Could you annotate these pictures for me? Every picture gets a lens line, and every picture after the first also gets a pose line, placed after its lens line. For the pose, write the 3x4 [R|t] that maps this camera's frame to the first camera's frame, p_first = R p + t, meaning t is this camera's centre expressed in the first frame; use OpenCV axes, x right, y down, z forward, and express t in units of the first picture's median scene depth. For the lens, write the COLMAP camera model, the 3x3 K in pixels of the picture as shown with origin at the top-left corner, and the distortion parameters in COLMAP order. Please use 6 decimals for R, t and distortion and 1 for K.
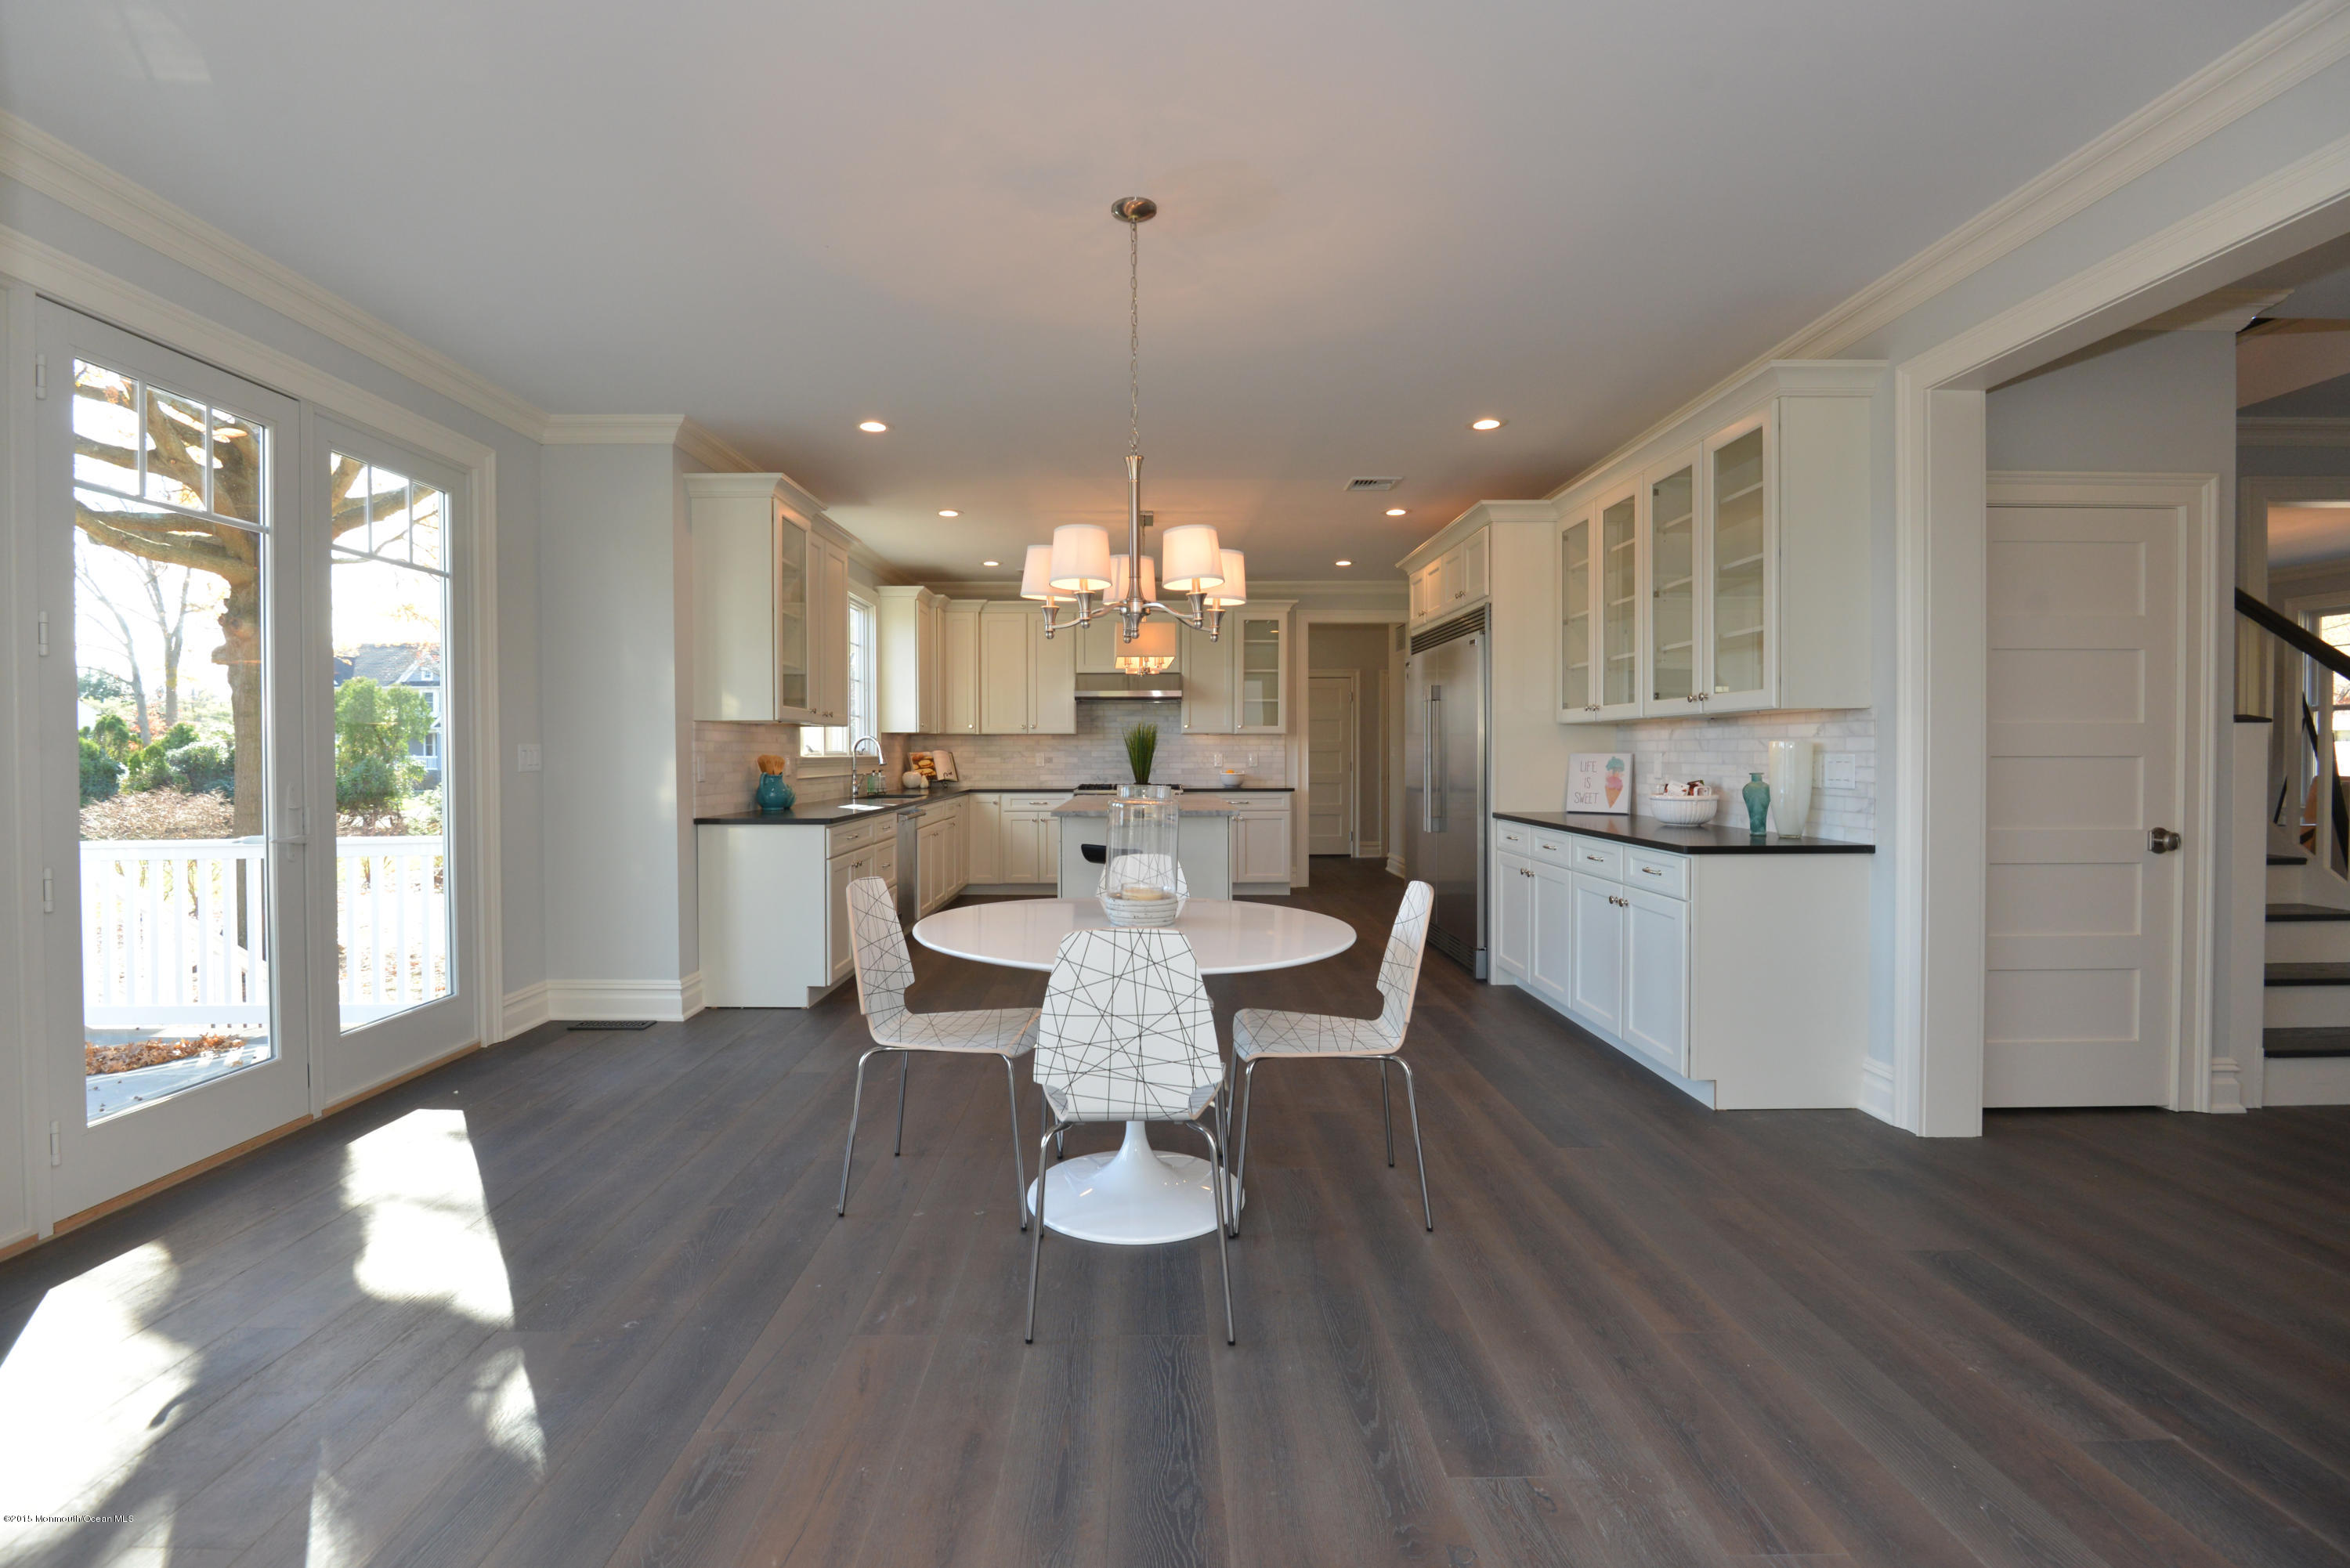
lens RADIAL K [[1084.7, 0, 1137.0], [0, 1084.7, 768.7], [0, 0, 1]] dist [-0.001506, -0.001466]
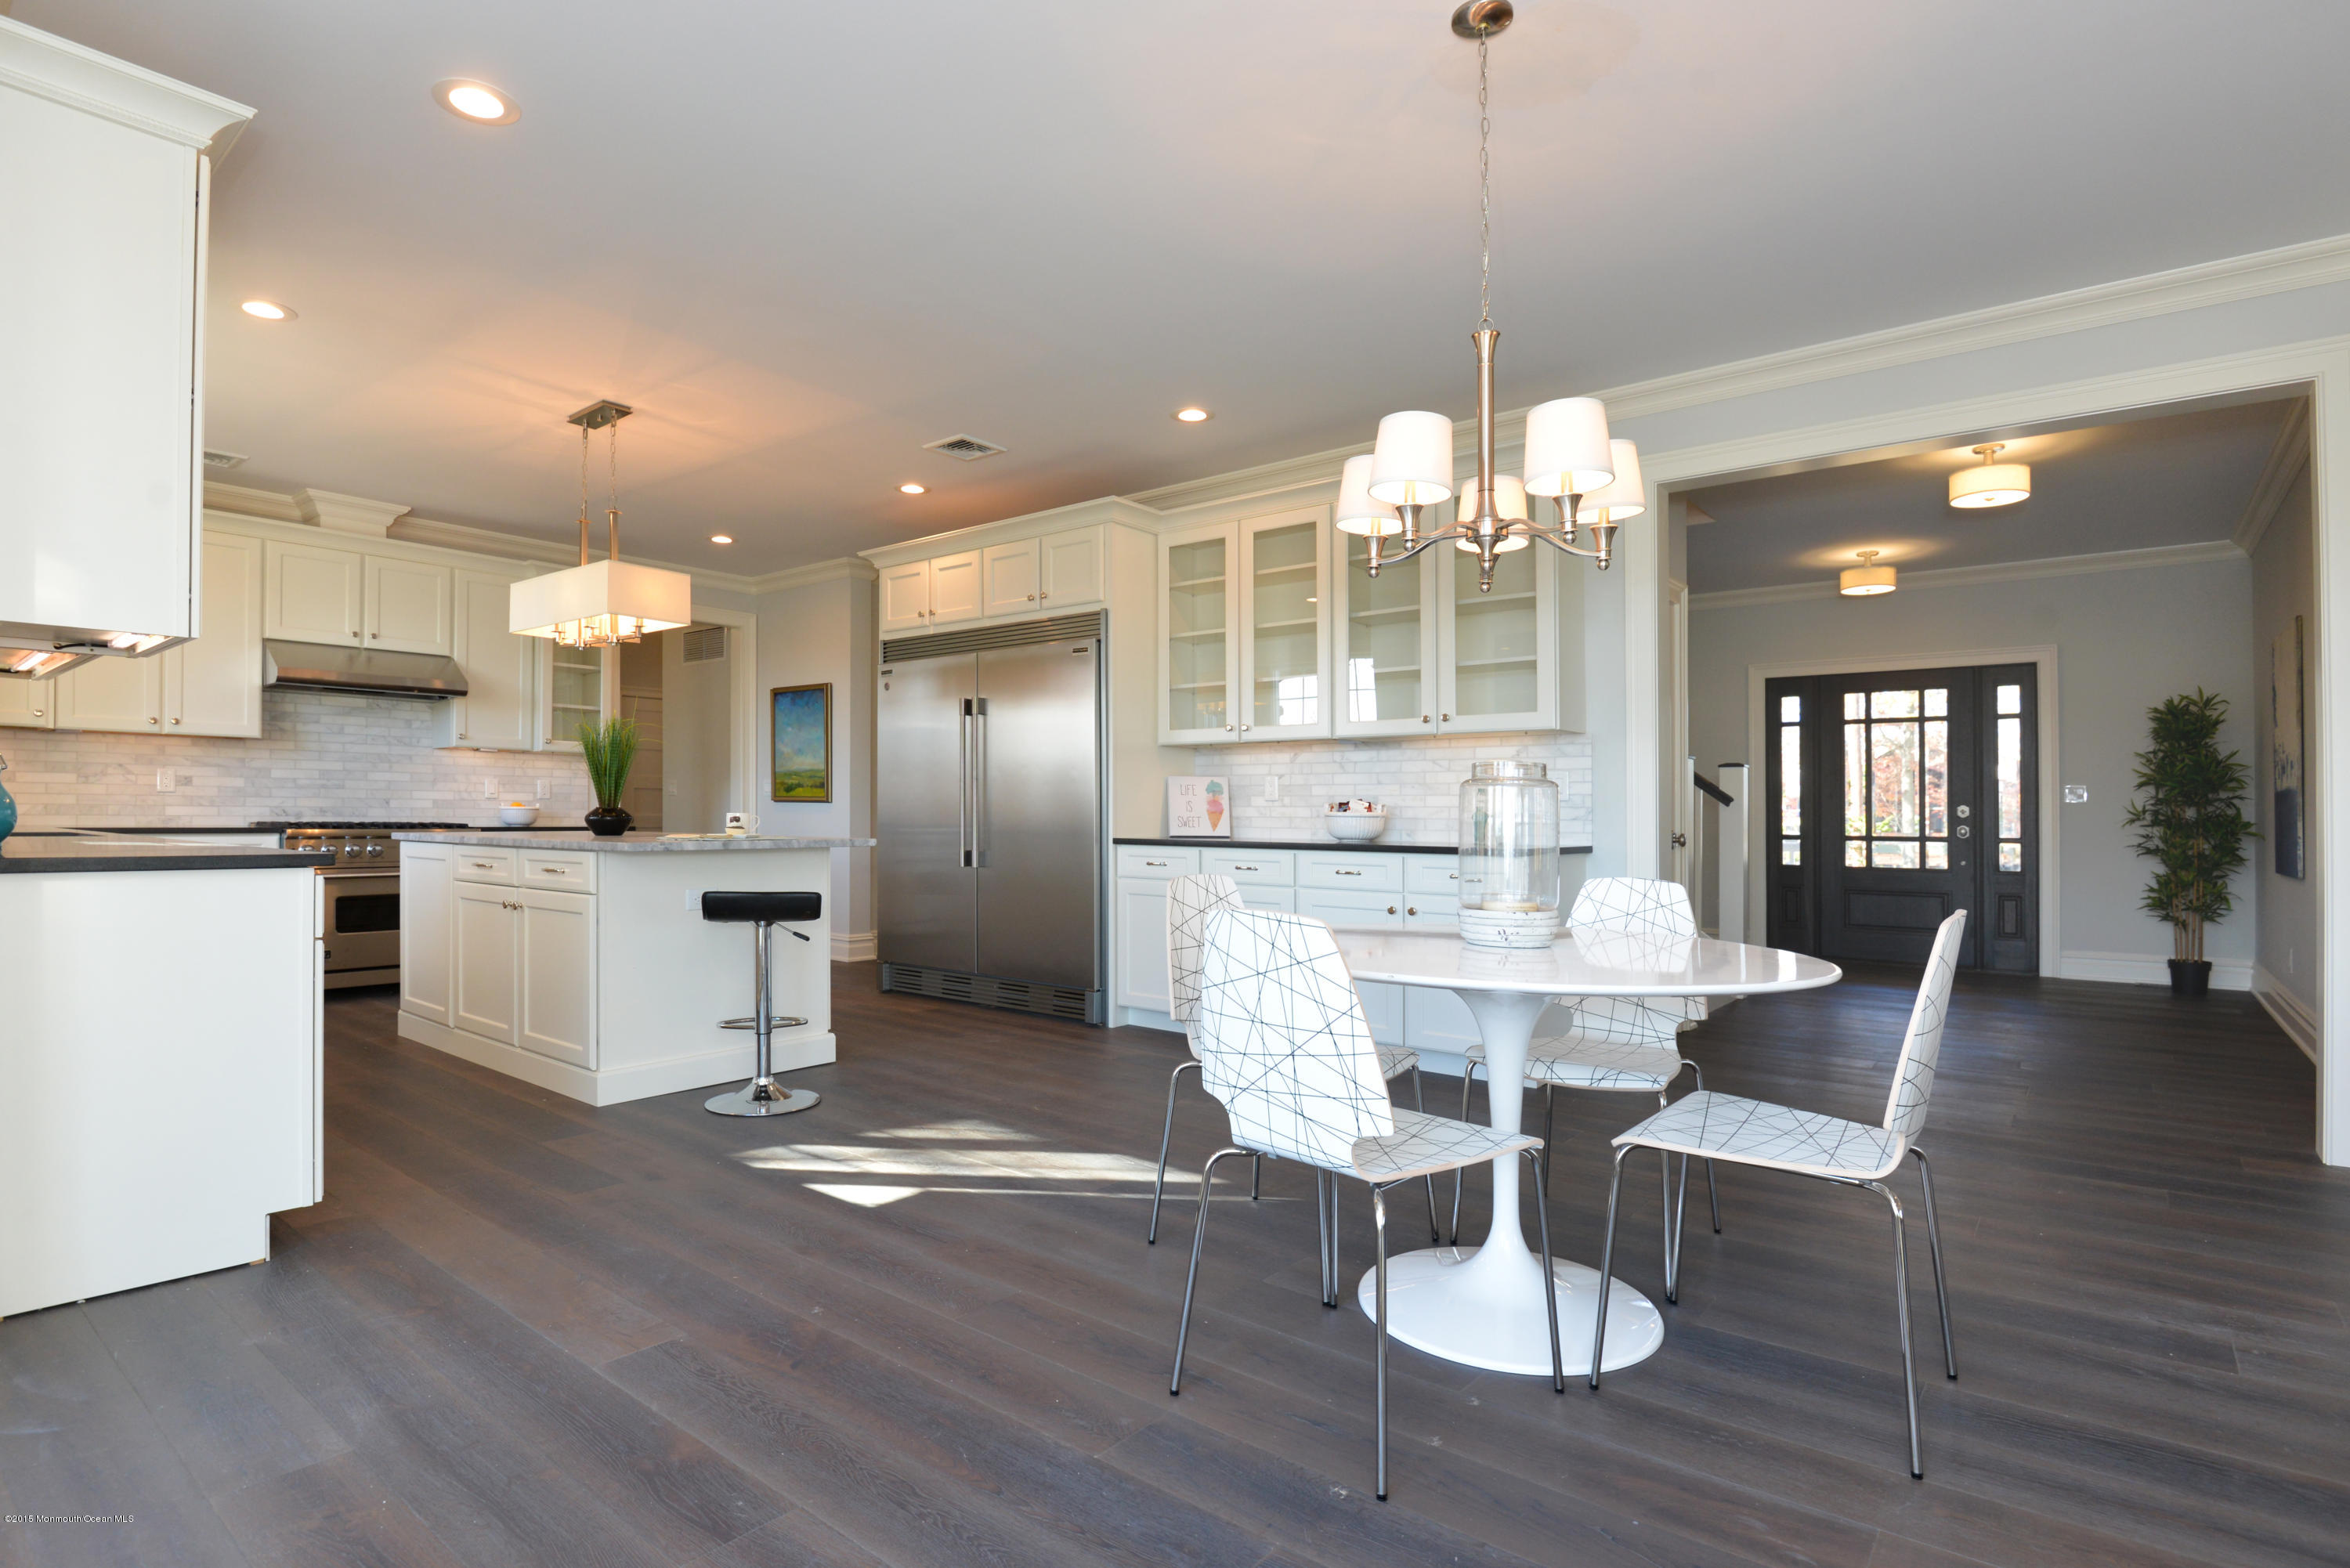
lens RADIAL K [[1163.4, 0, 1146.2], [0, 1163.4, 816.0], [0, 0, 1]] dist [-0.010502, -0.010390]
pose [[0.635328, 0.007638, 0.772204, -0.406743], [0.000742, 0.999945, -0.010502, 0.031683], [-0.772242, 0.007245, 0.635287, 0.351861]]
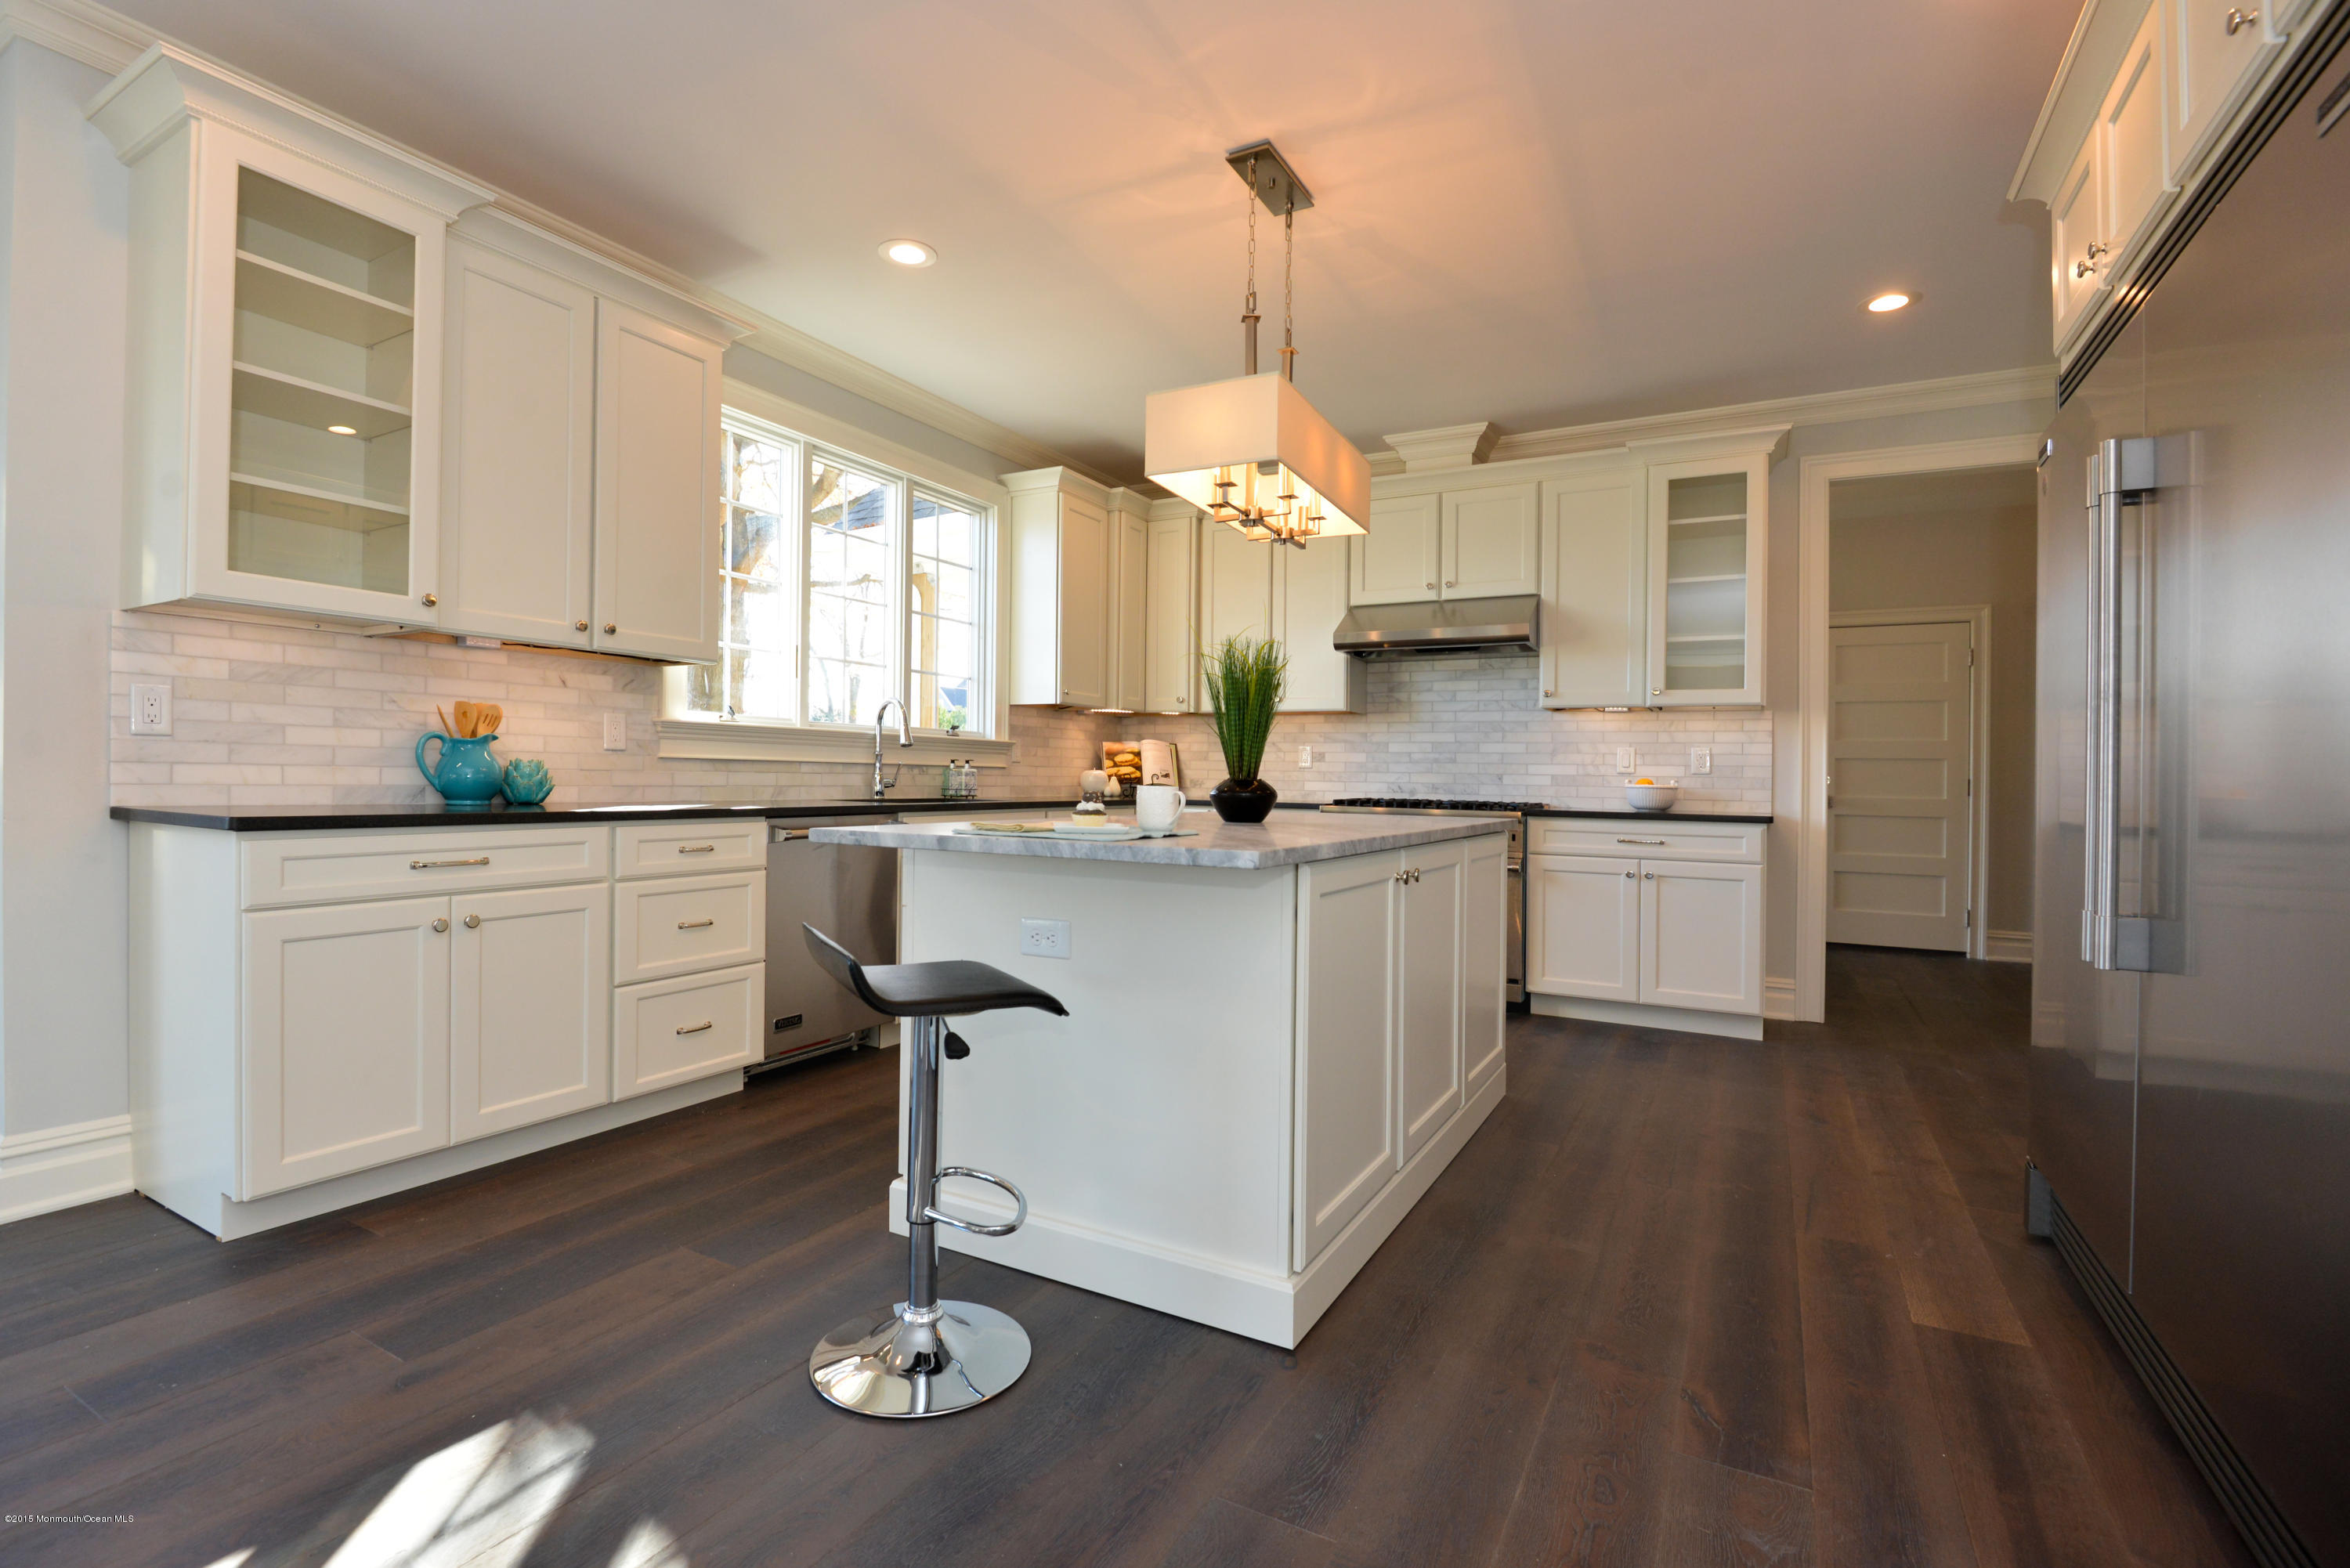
lens RADIAL K [[1103.1, 0, 1112.1], [0, 1103.1, 789.5], [0, 0, 1]] dist [-0.002332, -0.000520]
pose [[0.869788, 0.023617, -0.492861, 0.214743], [-0.026663, 0.999644, 0.000845, 0.022167], [0.492705, 0.012406, 0.870108, 0.716592]]
